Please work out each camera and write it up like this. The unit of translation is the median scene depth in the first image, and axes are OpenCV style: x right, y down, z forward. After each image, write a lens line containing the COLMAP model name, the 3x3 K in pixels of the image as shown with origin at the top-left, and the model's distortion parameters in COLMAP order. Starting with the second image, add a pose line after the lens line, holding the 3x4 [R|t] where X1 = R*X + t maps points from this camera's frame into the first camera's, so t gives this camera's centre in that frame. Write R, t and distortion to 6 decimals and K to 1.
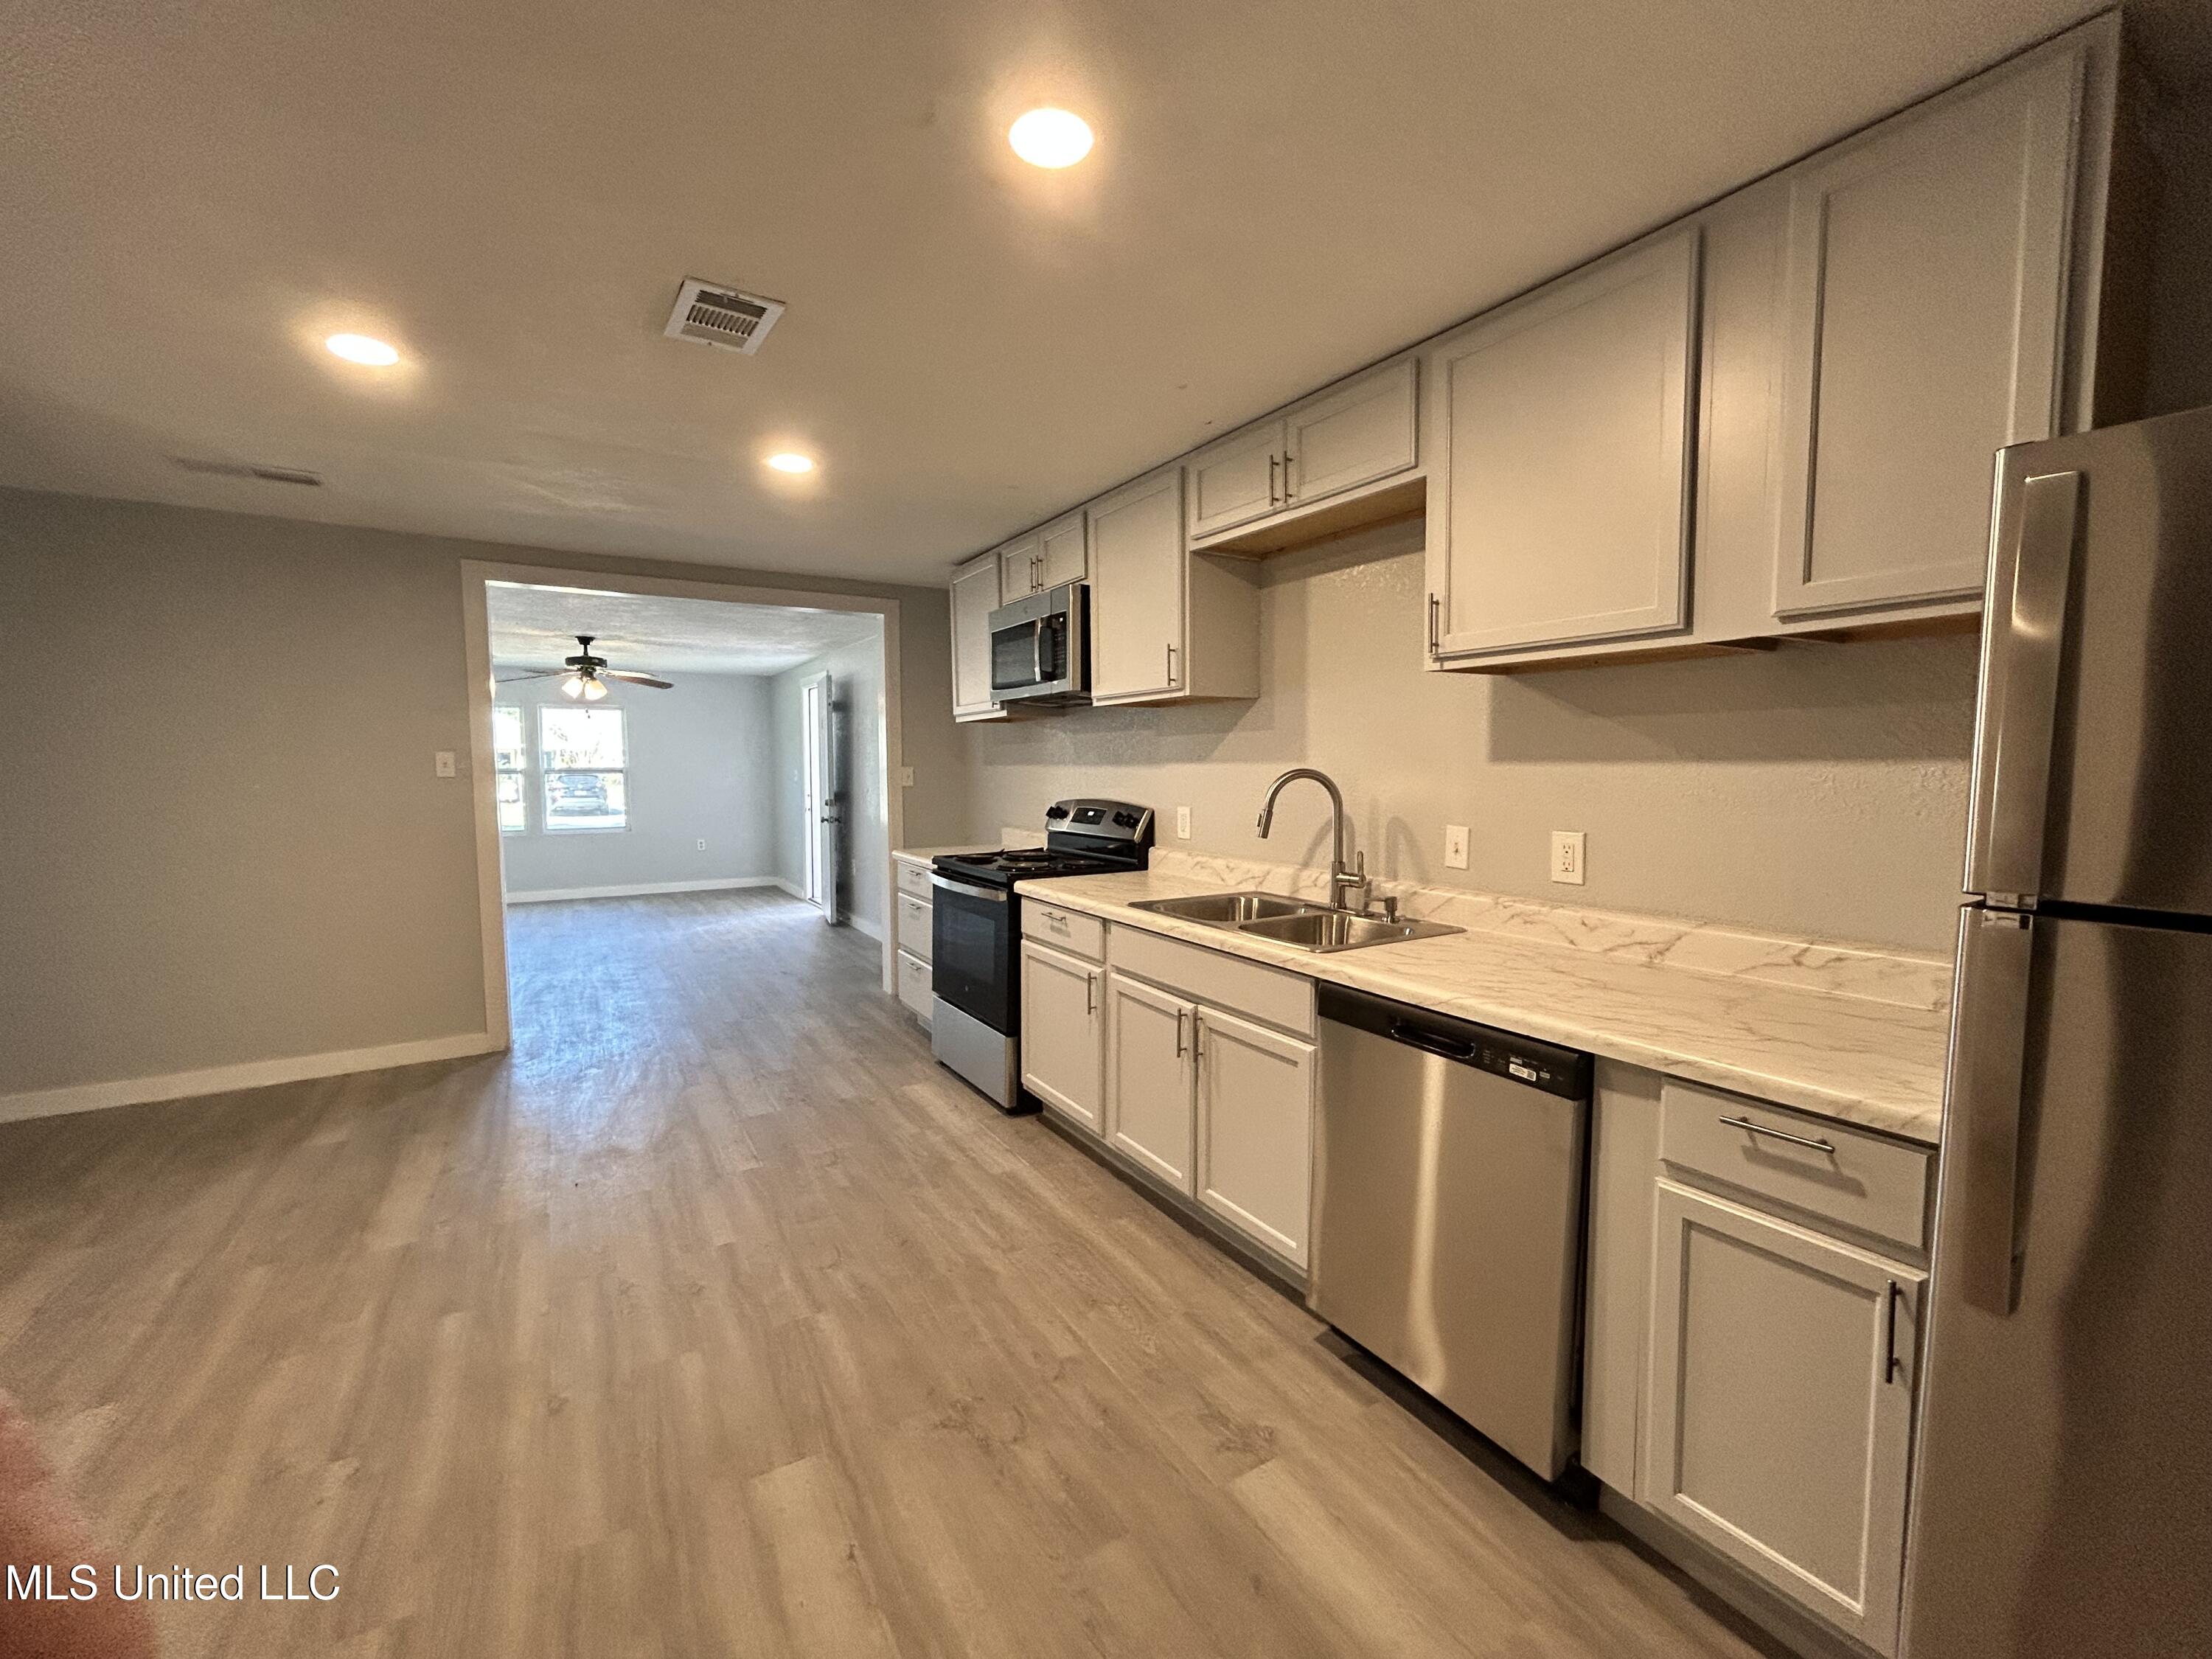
lens RADIAL K [[895.2, 0, 1106.0], [0, 895.2, 829.5], [0, 0, 1]] dist [-0.003511, 0.000701]
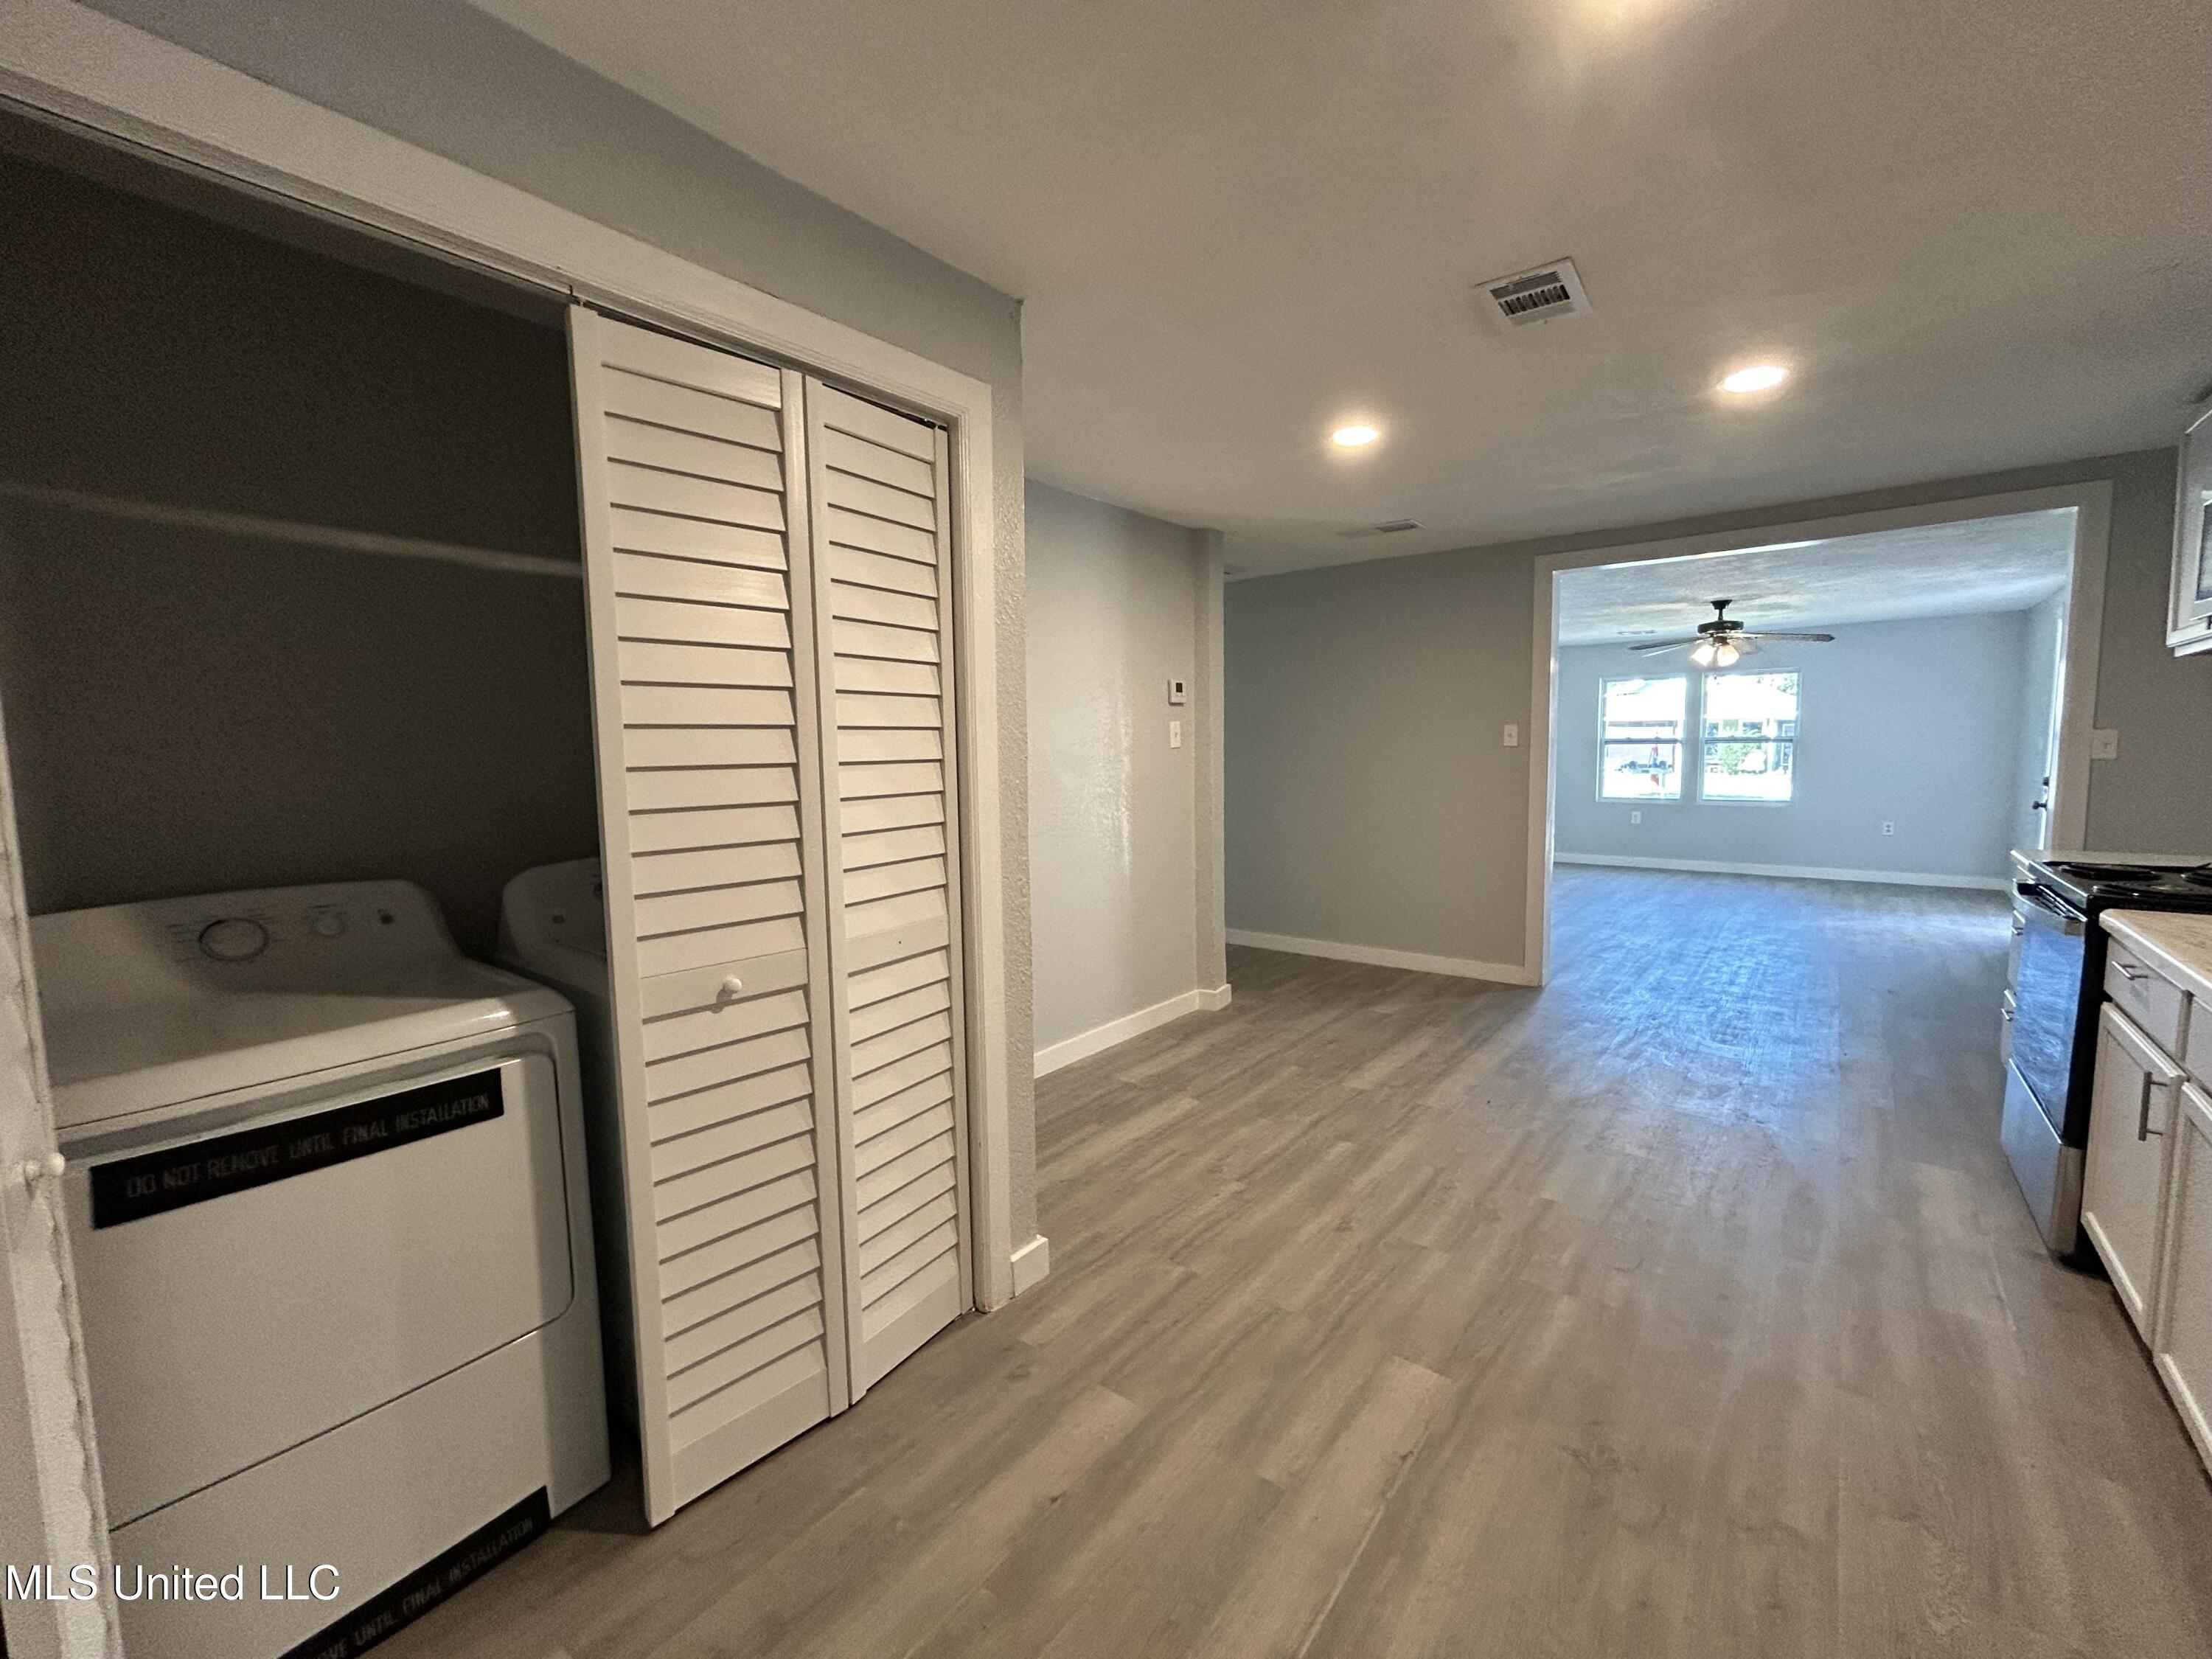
lens RADIAL K [[895.2, 0, 1106.0], [0, 895.2, 829.5], [0, 0, 1]] dist [-0.003511, 0.000701]
pose [[0.327871, 0.084894, -0.940900, 0.287078], [-0.054096, 0.996007, 0.071015, -0.005355], [0.943172, 0.027615, 0.331154, 0.140284]]
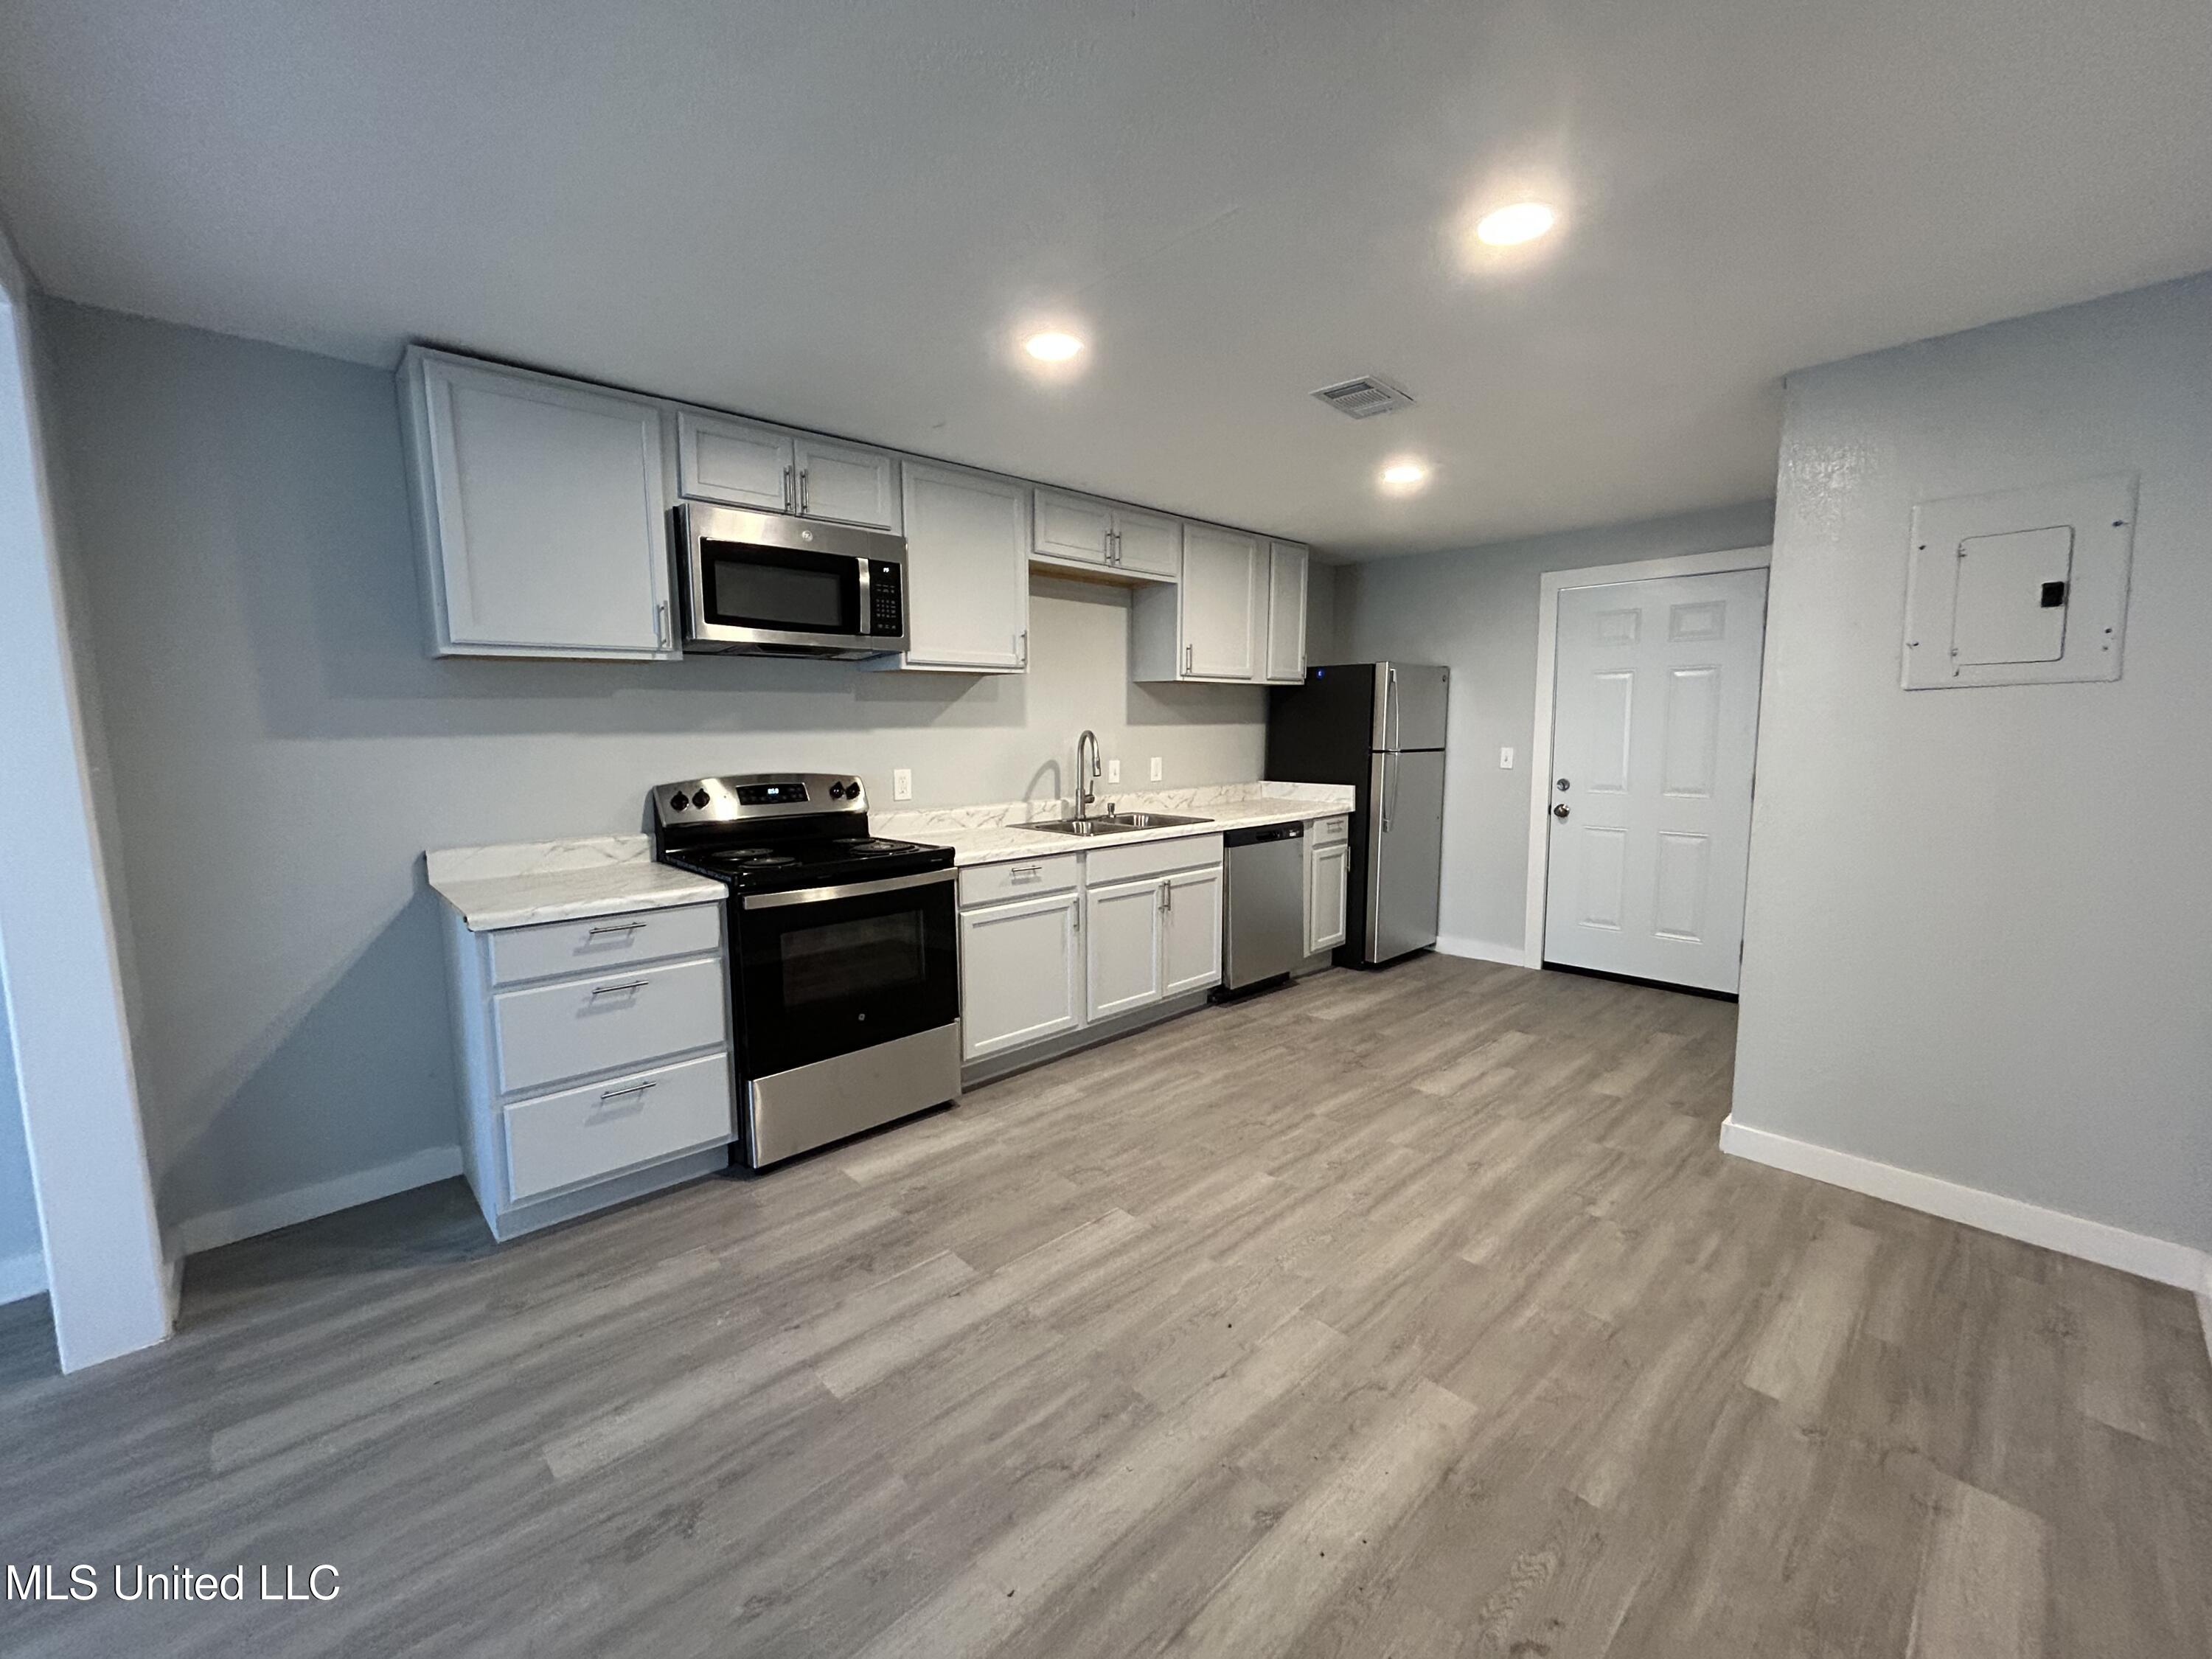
lens RADIAL K [[895.2, 0, 1106.0], [0, 895.2, 829.5], [0, 0, 1]] dist [-0.003511, 0.000701]
pose [[-0.203870, -0.113500, 0.972396, -1.172615], [0.079212, 0.988088, 0.131939, -0.088897], [-0.975788, 0.103924, -0.192451, 1.147679]]
